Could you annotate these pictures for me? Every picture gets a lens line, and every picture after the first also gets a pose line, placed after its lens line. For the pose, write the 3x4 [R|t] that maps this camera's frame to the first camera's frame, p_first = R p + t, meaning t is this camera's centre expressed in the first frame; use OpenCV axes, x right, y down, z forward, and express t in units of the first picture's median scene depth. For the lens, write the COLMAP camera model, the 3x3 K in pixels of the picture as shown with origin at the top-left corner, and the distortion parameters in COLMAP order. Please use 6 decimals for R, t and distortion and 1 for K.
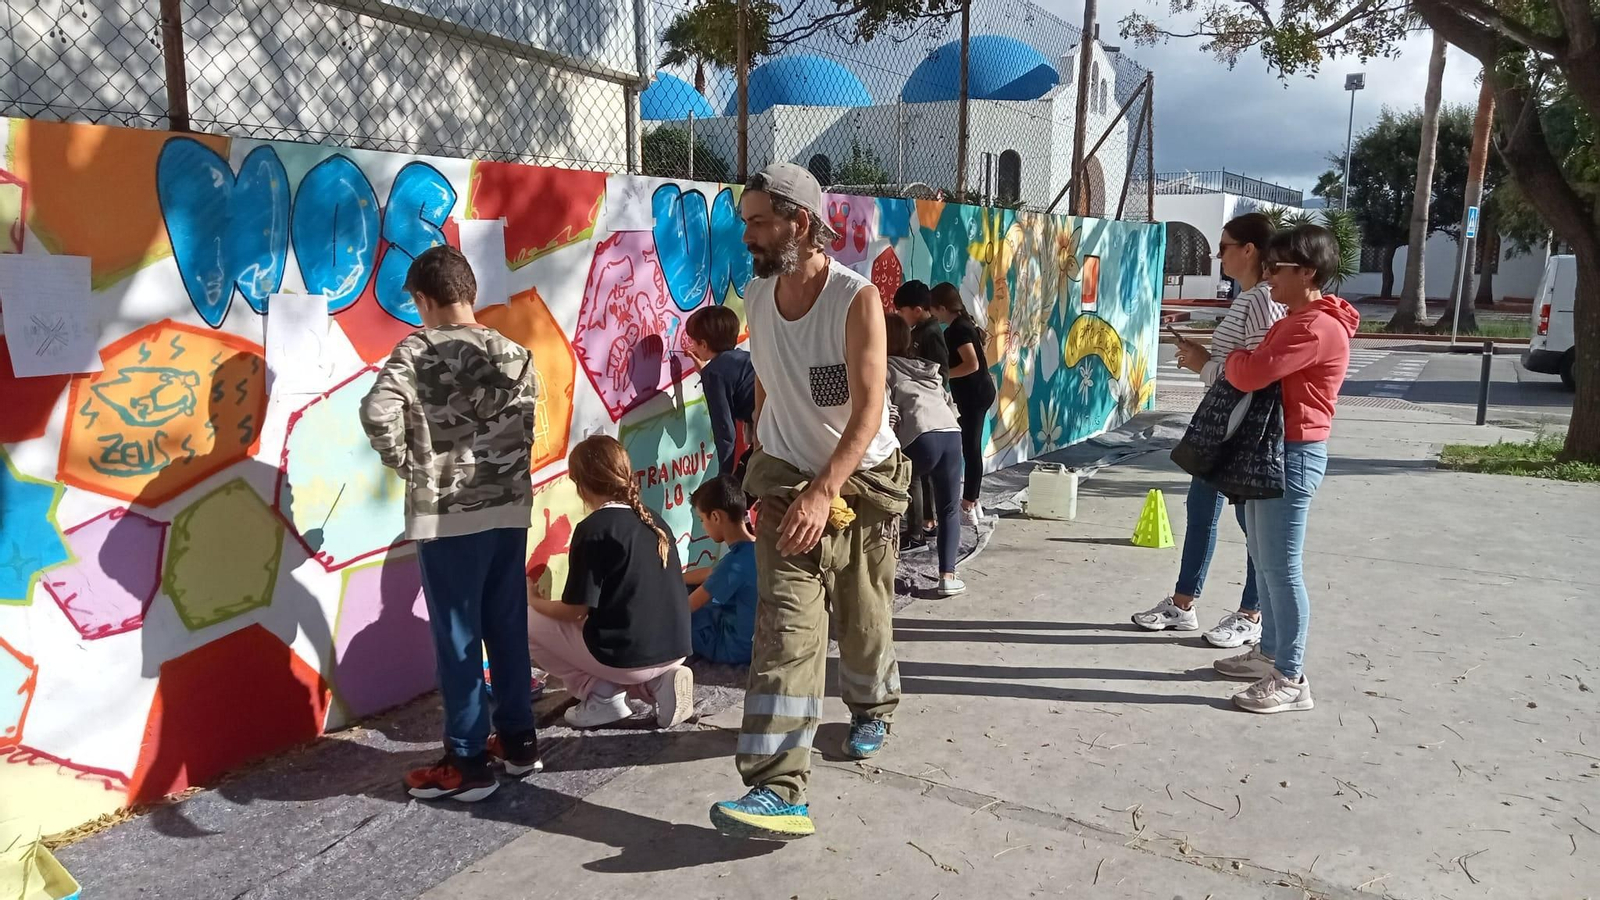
lens RADIAL K [[1167.3, 0, 800.0], [0, 1167.3, 450.0], [0, 0, 1]] dist [0.056754, -0.059436]
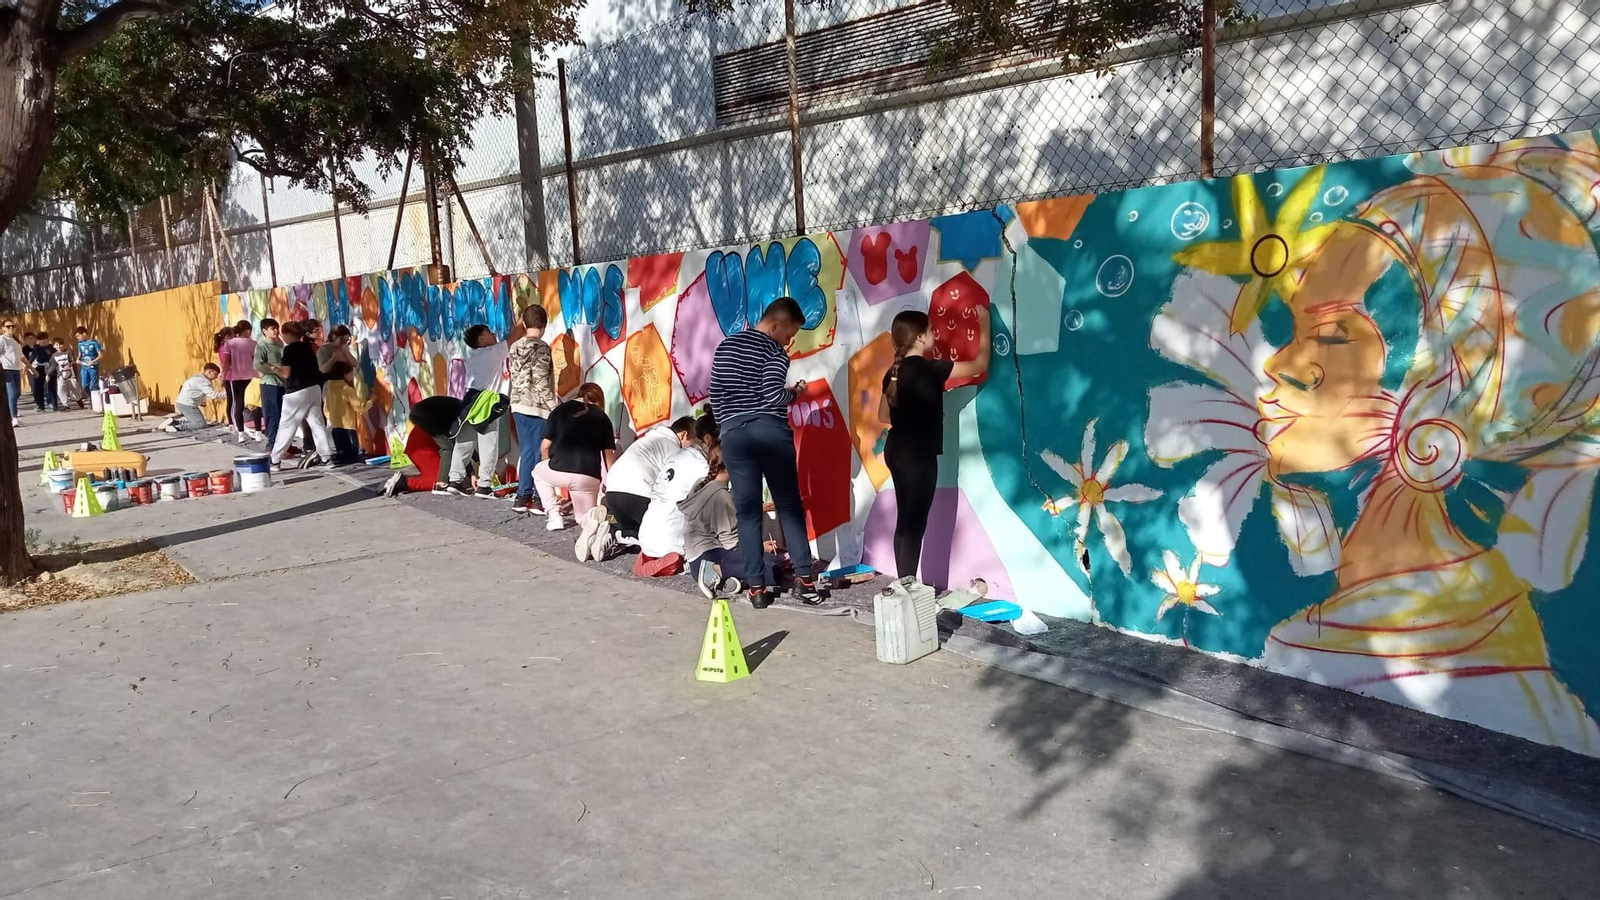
lens RADIAL K [[1167.3, 0, 800.0], [0, 1167.3, 450.0], [0, 0, 1]] dist [0.056754, -0.059436]
pose [[-0.376970, 0.126588, -0.917534, 1.778628], [-0.104343, 0.978506, 0.177870, -0.372895], [0.920329, 0.162789, -0.355659, 2.420632]]
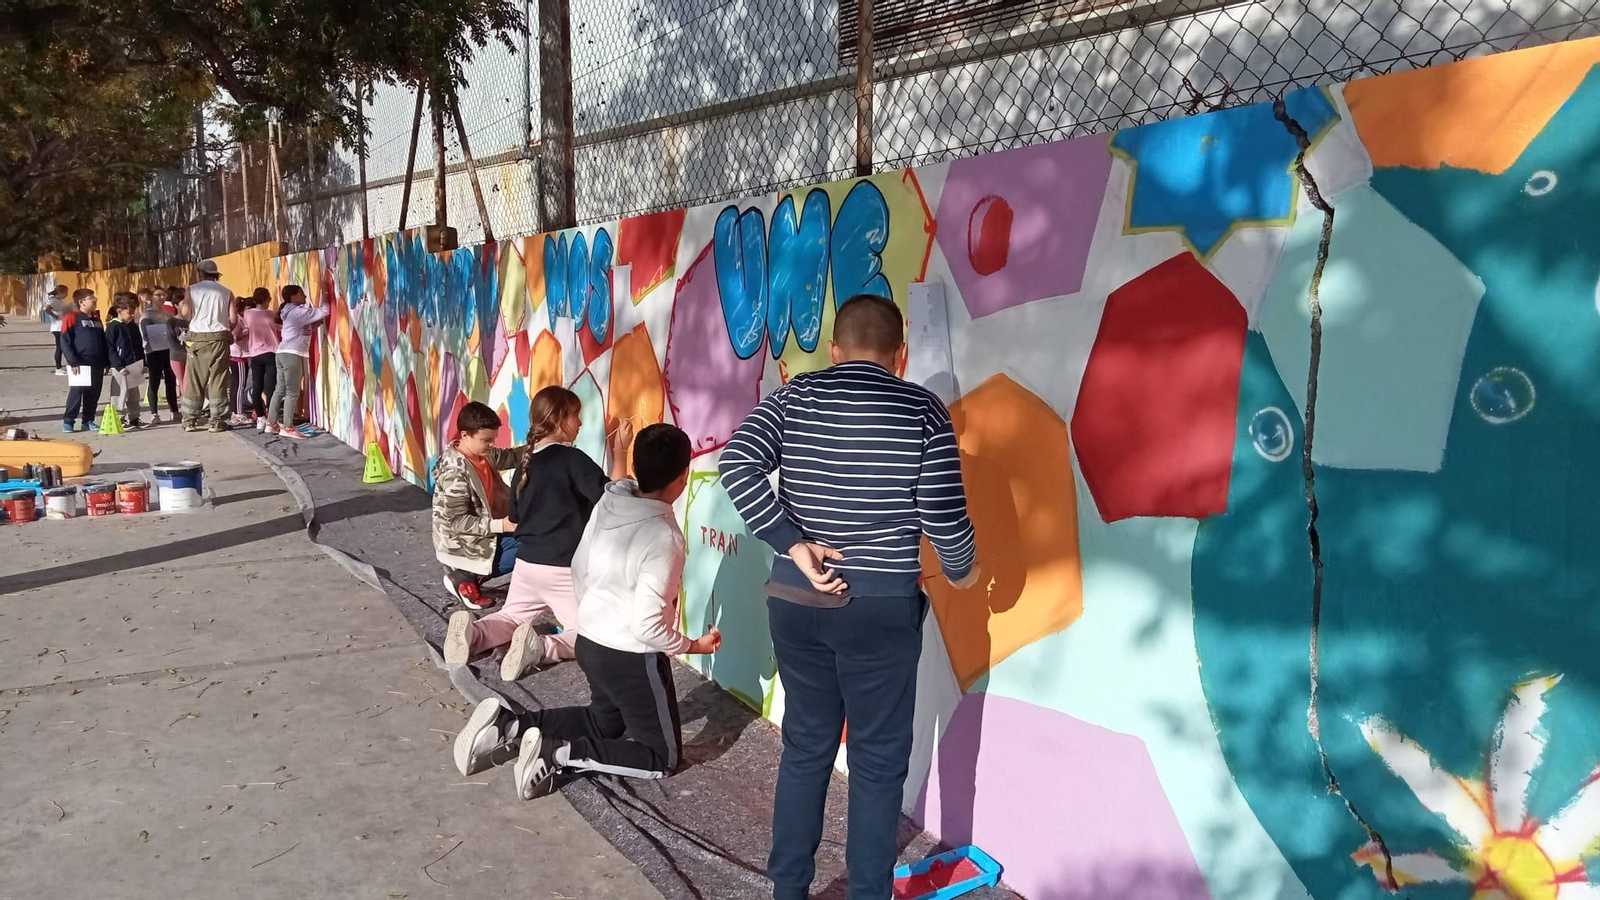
lens RADIAL K [[1167.3, 0, 800.0], [0, 1167.3, 450.0], [0, 0, 1]] dist [0.056754, -0.059436]
pose [[-0.503523, 0.101661, -0.857980, 0.886004], [-0.146751, 0.968560, 0.200887, -0.343451], [0.851427, 0.227061, -0.472774, 2.170261]]
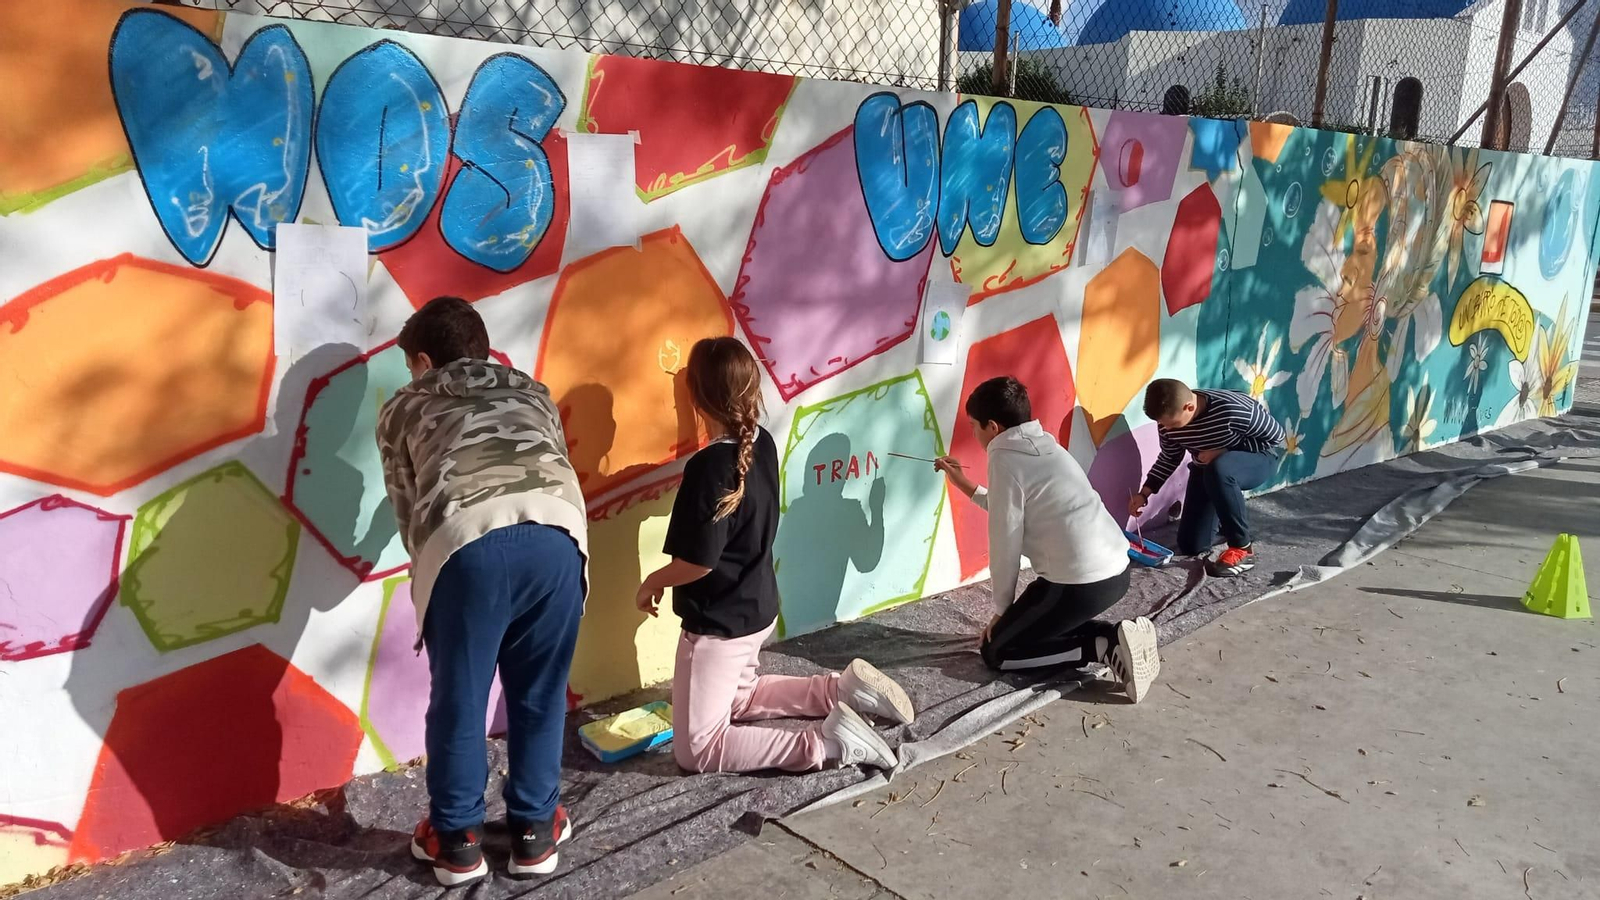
lens RADIAL K [[1167.3, 0, 800.0], [0, 1167.3, 450.0], [0, 0, 1]] dist [0.056754, -0.059436]
pose [[0.958394, 0.081225, -0.273648, 0.093590], [-0.067379, 0.995943, 0.059639, -0.054634], [0.277383, -0.038720, 0.959979, 0.353640]]
